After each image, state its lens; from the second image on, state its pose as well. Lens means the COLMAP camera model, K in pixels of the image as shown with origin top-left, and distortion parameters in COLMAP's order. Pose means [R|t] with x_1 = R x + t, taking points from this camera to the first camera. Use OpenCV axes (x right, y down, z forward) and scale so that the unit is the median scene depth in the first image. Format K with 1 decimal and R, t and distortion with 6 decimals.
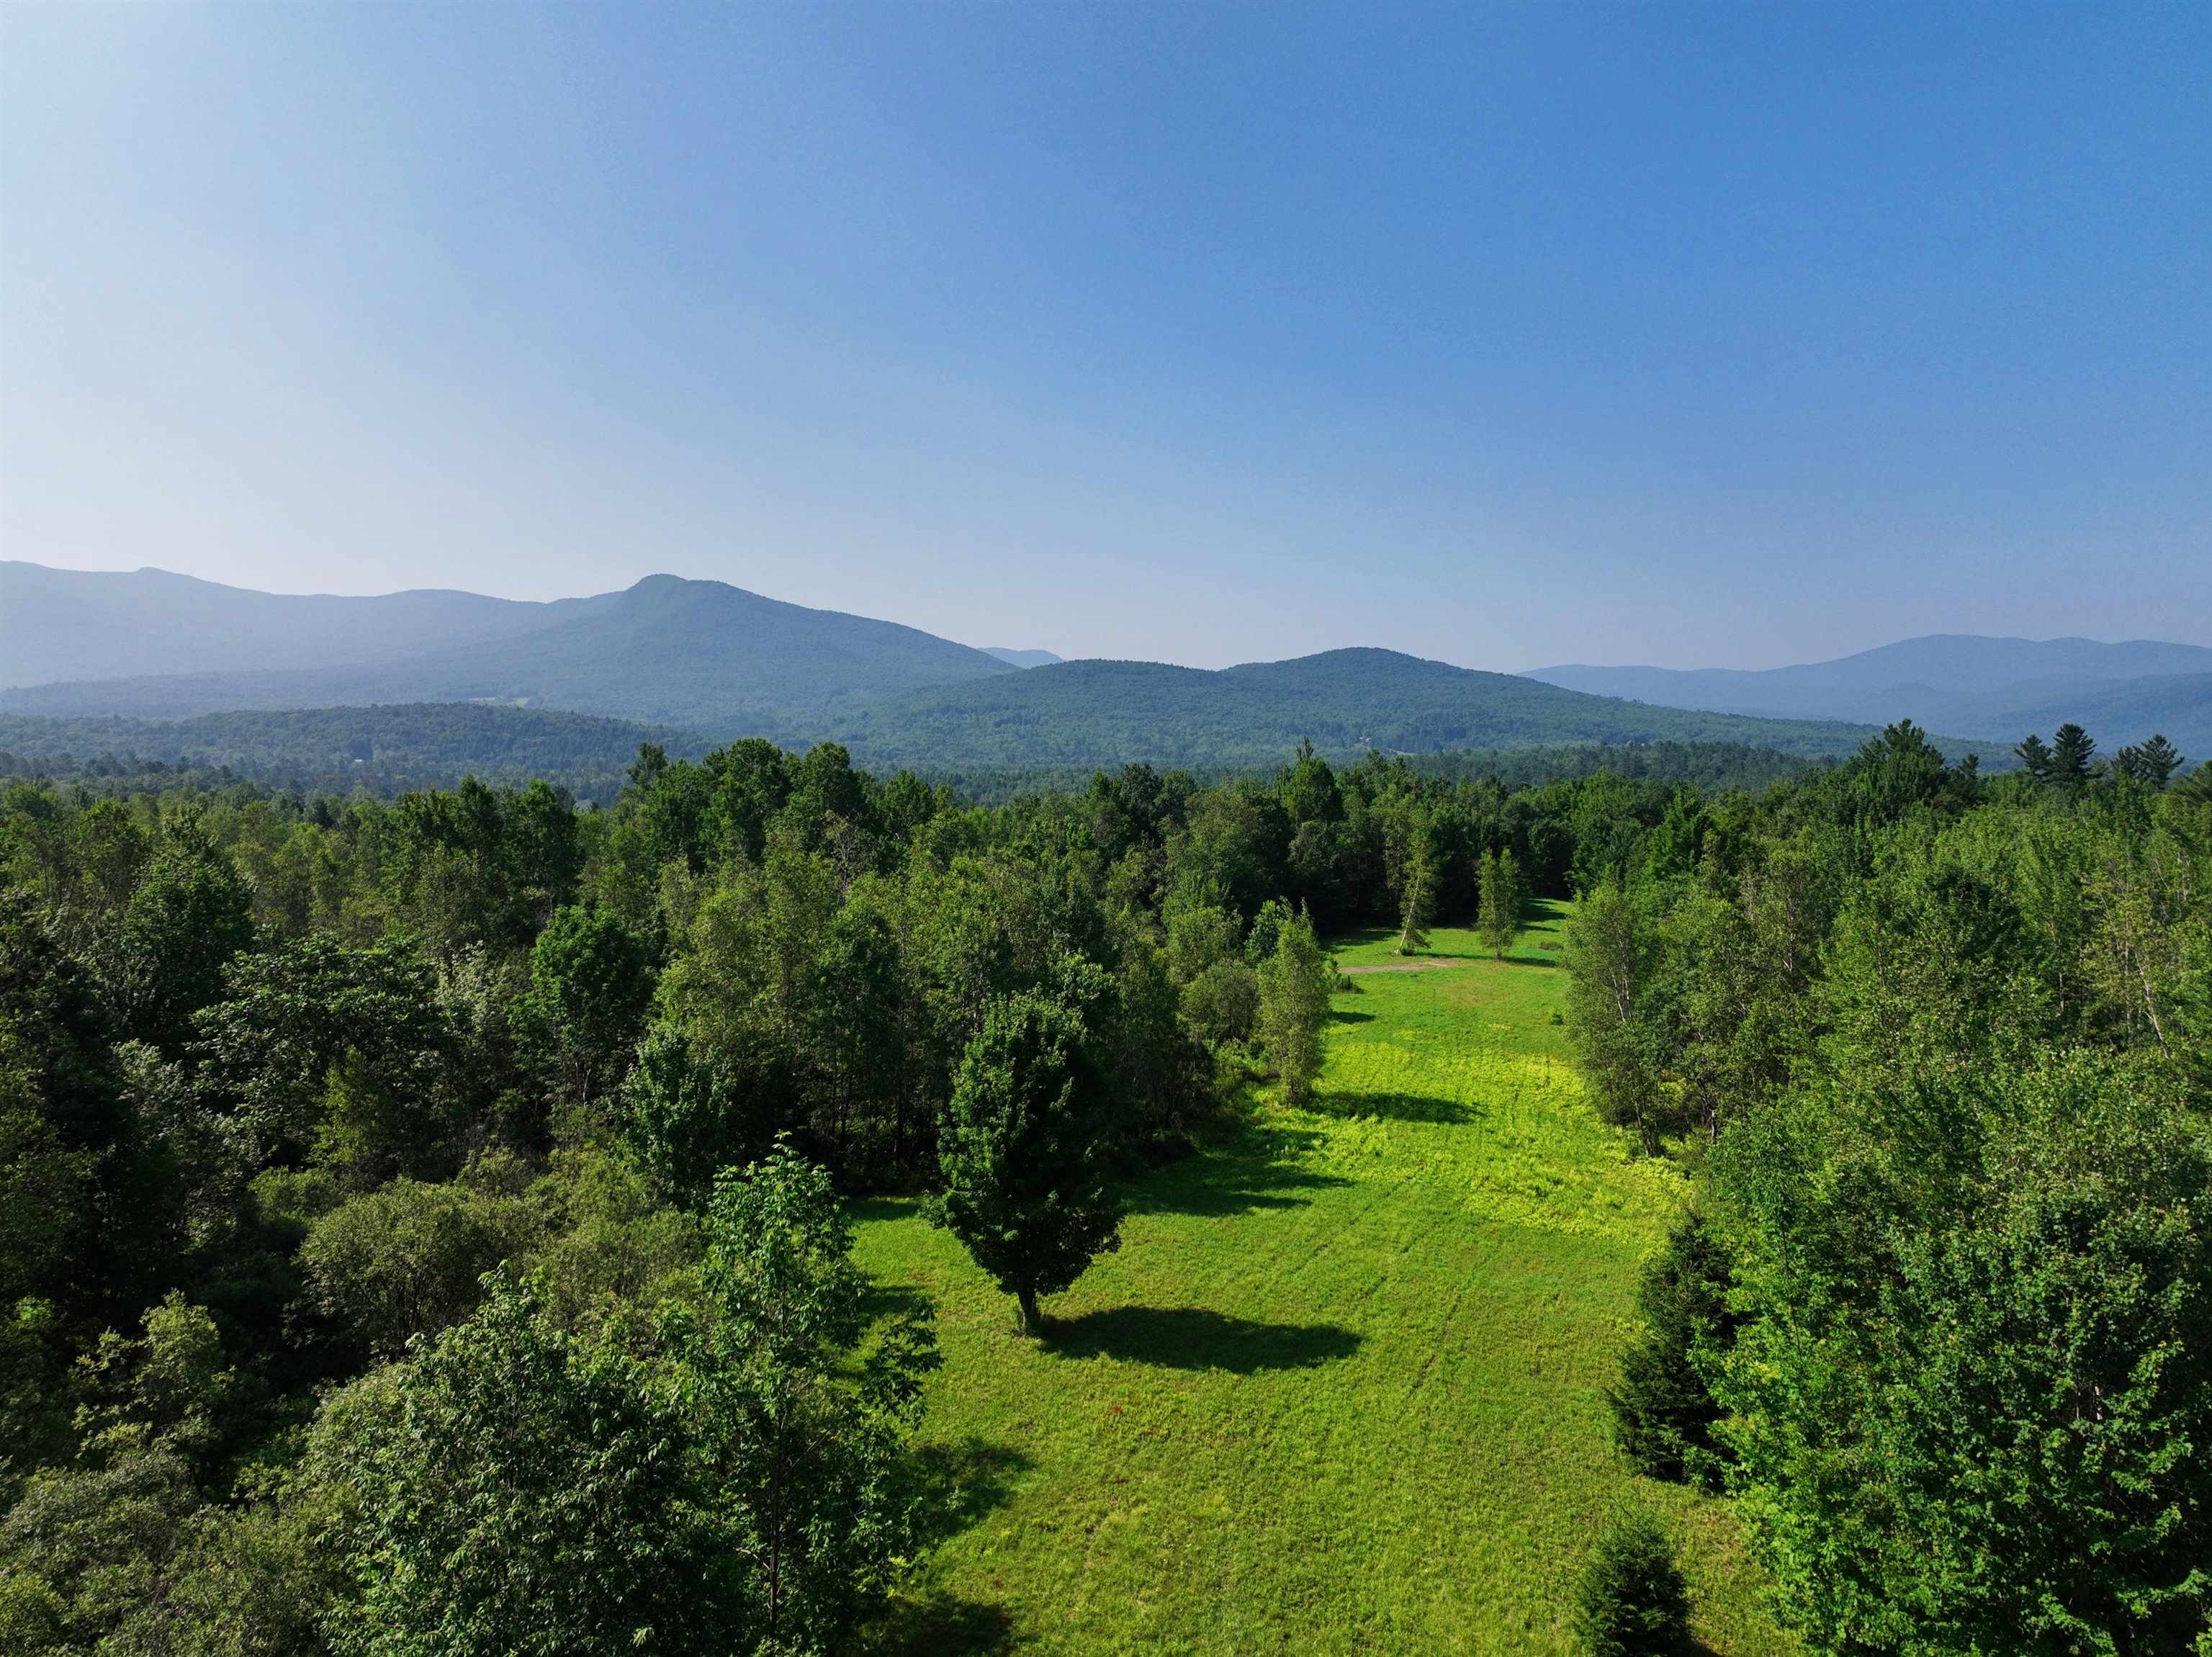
lens RADIAL K [[1536.6, 0, 1106.0], [0, 1536.6, 828.5], [0, 0, 1]] dist [0.001467, 0.000698]
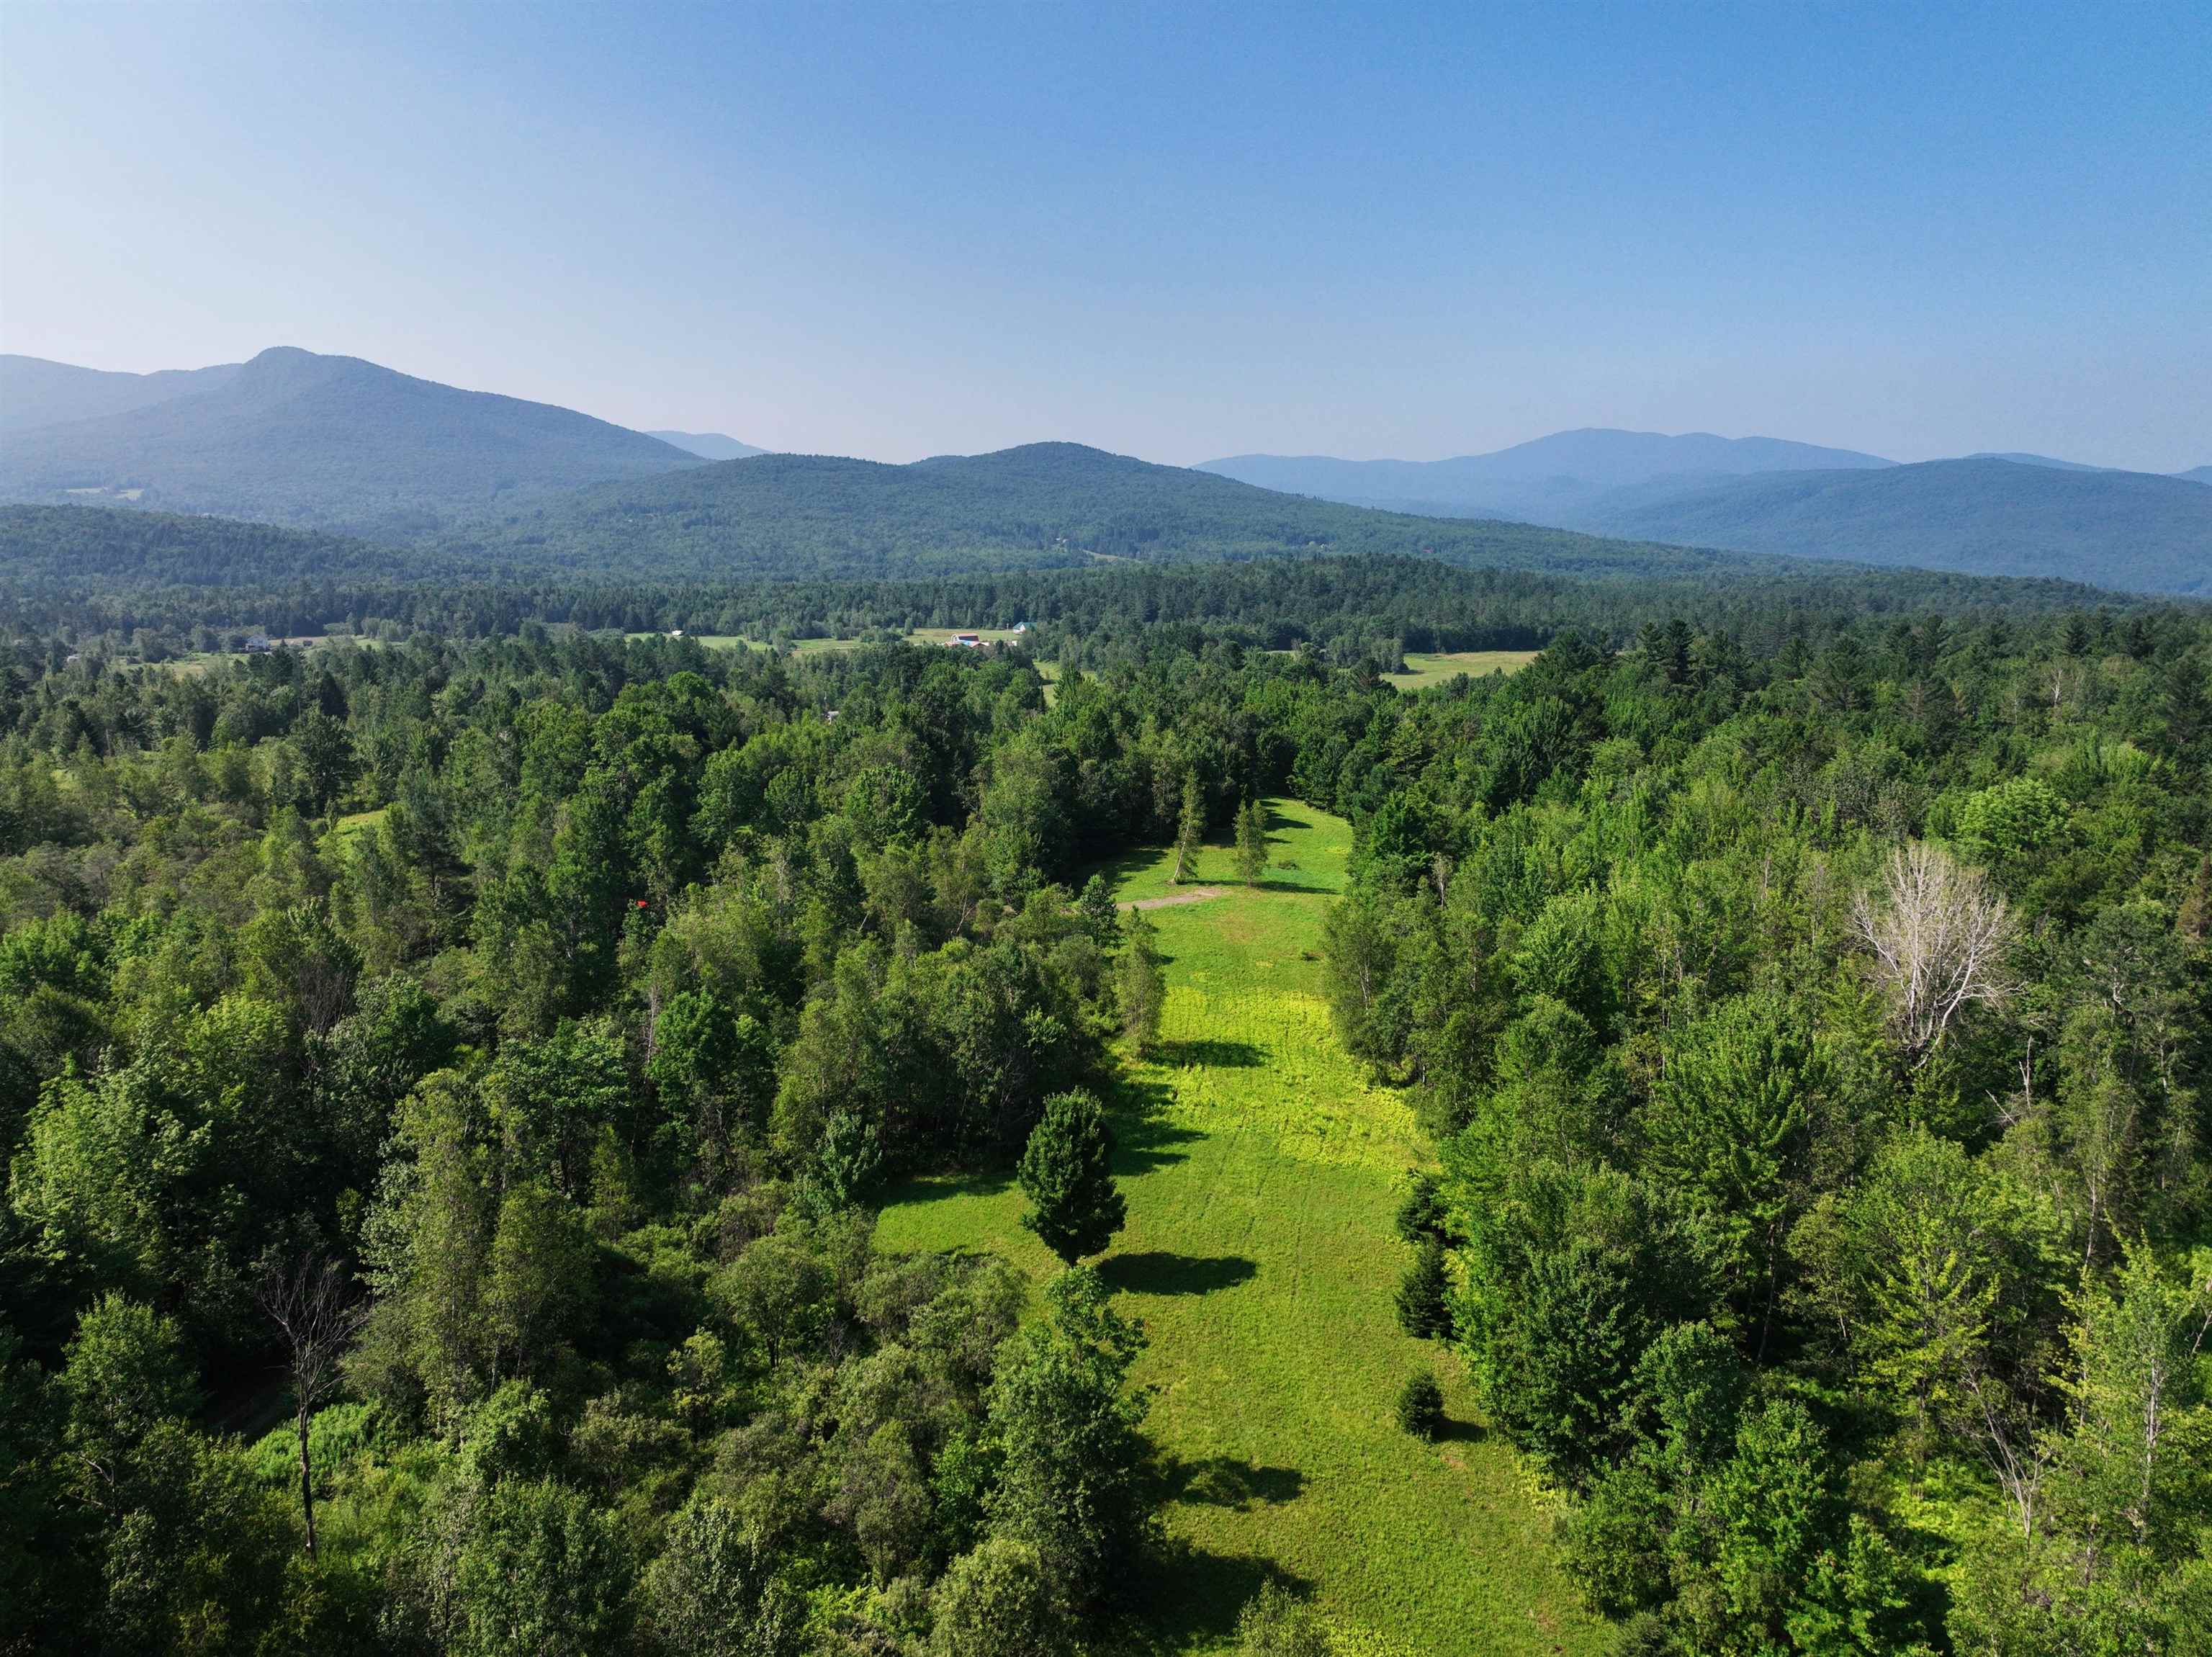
lens RADIAL K [[1554.3, 0, 1106.0], [0, 1554.3, 828.5], [0, 0, 1]] dist [-0.000301, 0.005753]
pose [[0.979491, -0.036781, 0.198104, -0.153040], [0.008404, 0.989799, 0.142219, -0.191903], [-0.201314, -0.137638, 0.969808, -0.293505]]
